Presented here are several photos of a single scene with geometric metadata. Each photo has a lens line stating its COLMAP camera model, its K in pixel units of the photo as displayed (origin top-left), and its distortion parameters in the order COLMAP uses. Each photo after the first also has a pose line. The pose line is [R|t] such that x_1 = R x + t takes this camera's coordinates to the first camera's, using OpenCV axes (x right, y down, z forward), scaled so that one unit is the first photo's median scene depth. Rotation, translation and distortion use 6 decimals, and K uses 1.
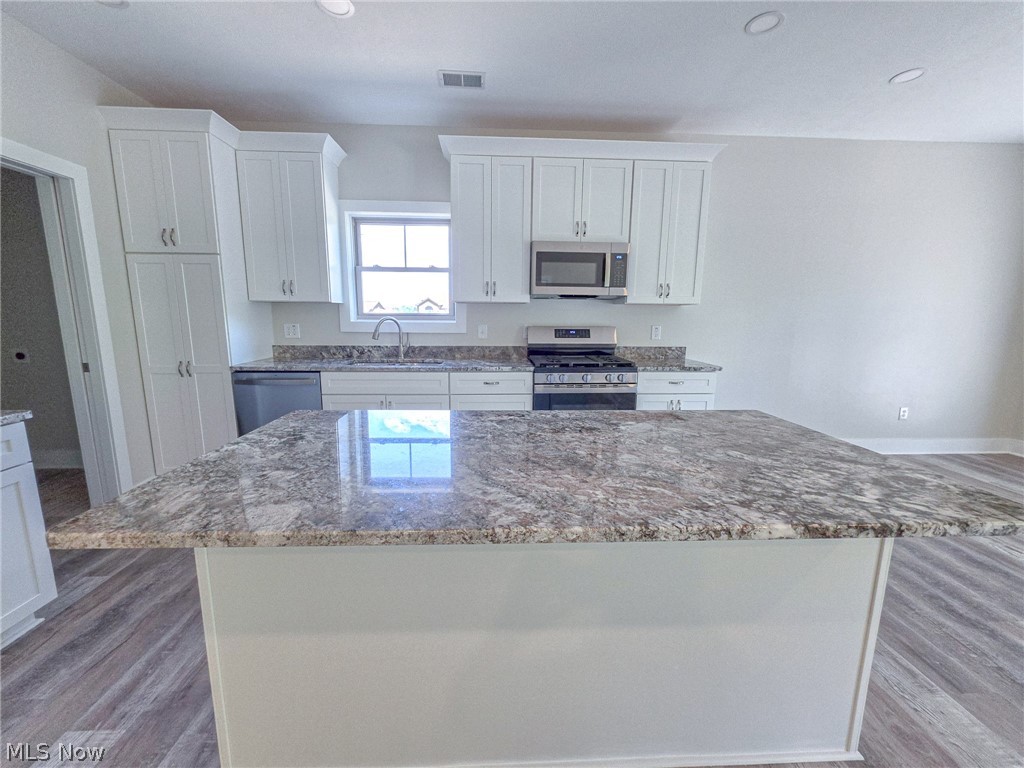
lens RADIAL K [[410.1, 0, 511.7], [0, 410.1, 379.7], [0, 0, 1]] dist [-0.005297, 0.001903]
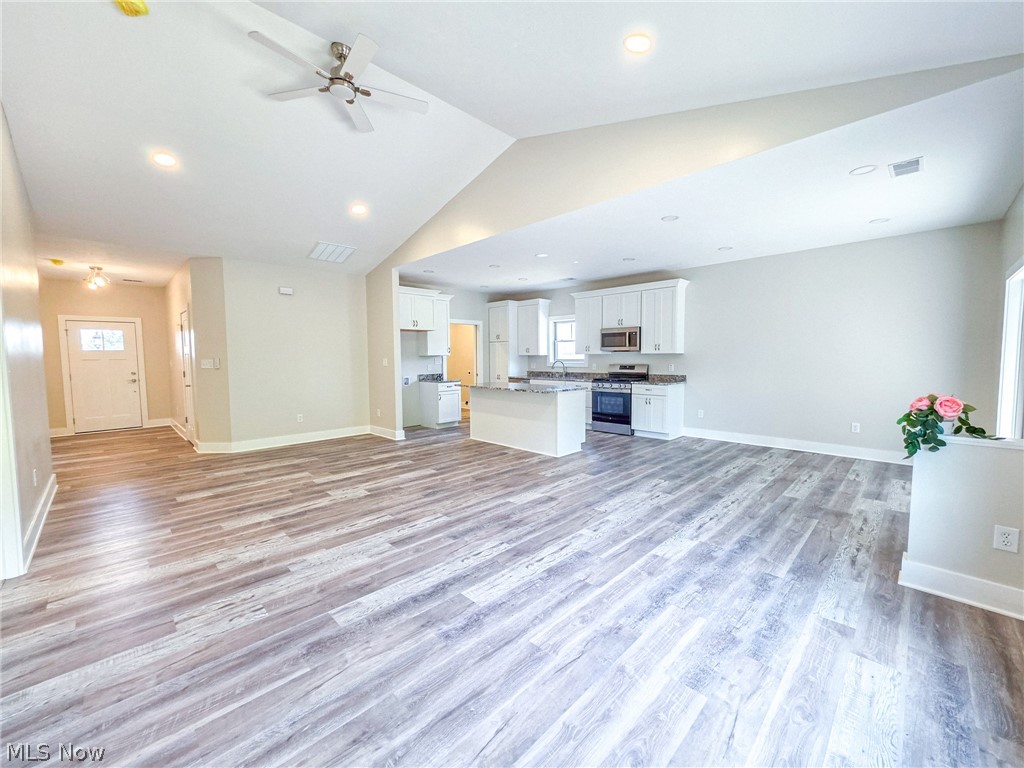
lens RADIAL K [[410.1, 0, 508.3], [0, 410.1, 382.8], [0, 0, 1]] dist [-0.005297, 0.001903]
pose [[0.668342, 0.034441, -0.743056, 1.416236], [-0.103782, 0.993475, -0.047299, 0.140613], [0.736578, 0.108728, 0.667556, -0.932312]]
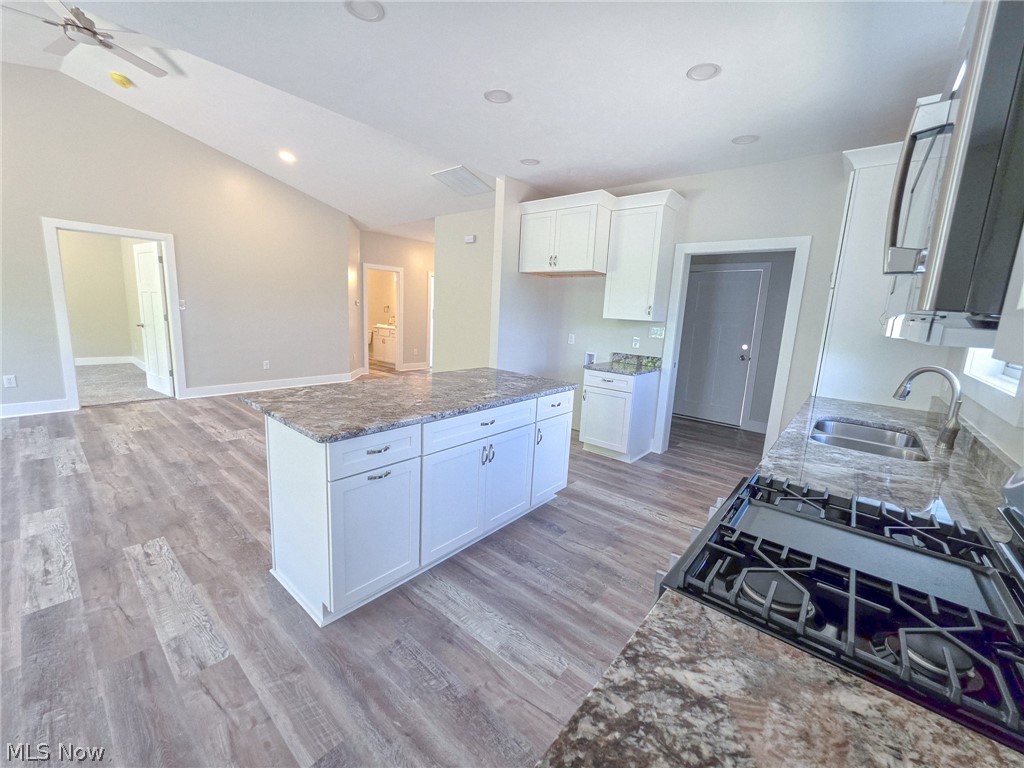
lens RADIAL K [[410.1, 0, 509.8], [0, 410.1, 380.3], [0, 0, 1]] dist [-0.005297, 0.001903]
pose [[-0.682478, 0.082140, -0.726276, 0.507188], [-0.168672, 0.949145, 0.265846, -0.189988], [0.711178, 0.303936, -0.633915, 0.969964]]
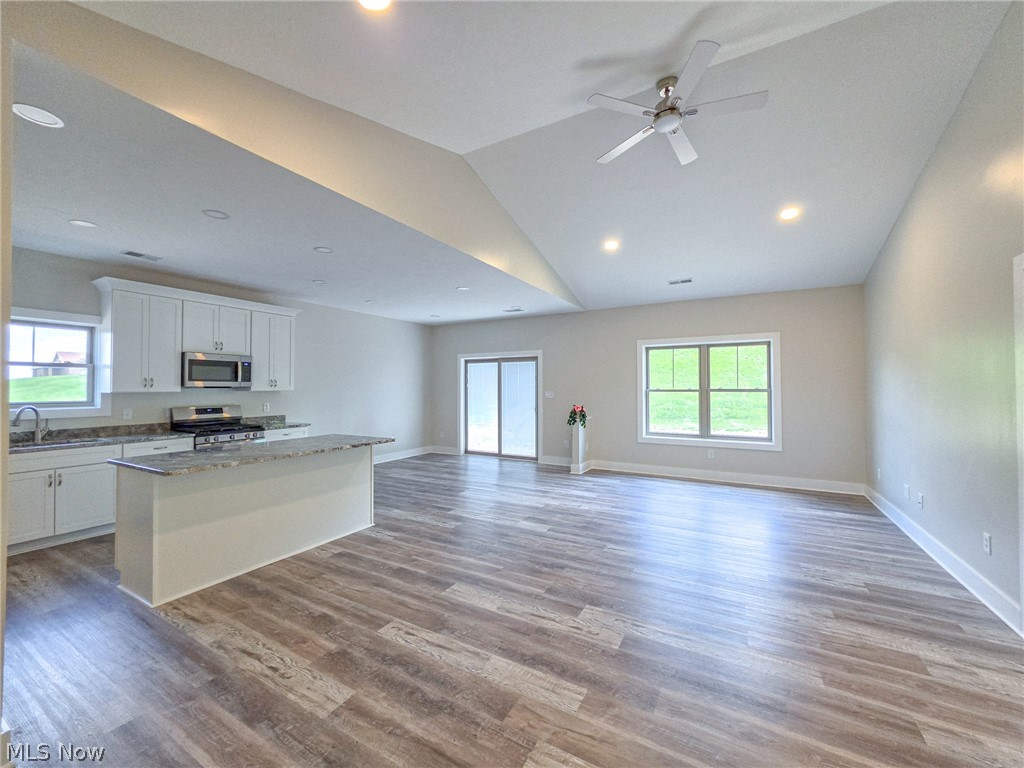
lens RADIAL K [[410.1, 0, 508.2], [0, 410.1, 382.7], [0, 0, 1]] dist [-0.005297, 0.001903]
pose [[0.539936, -0.000789, 0.841705, -0.550068], [0.139531, 0.986248, -0.088582, 0.072398], [-0.830060, 0.165273, 0.532621, -0.750633]]
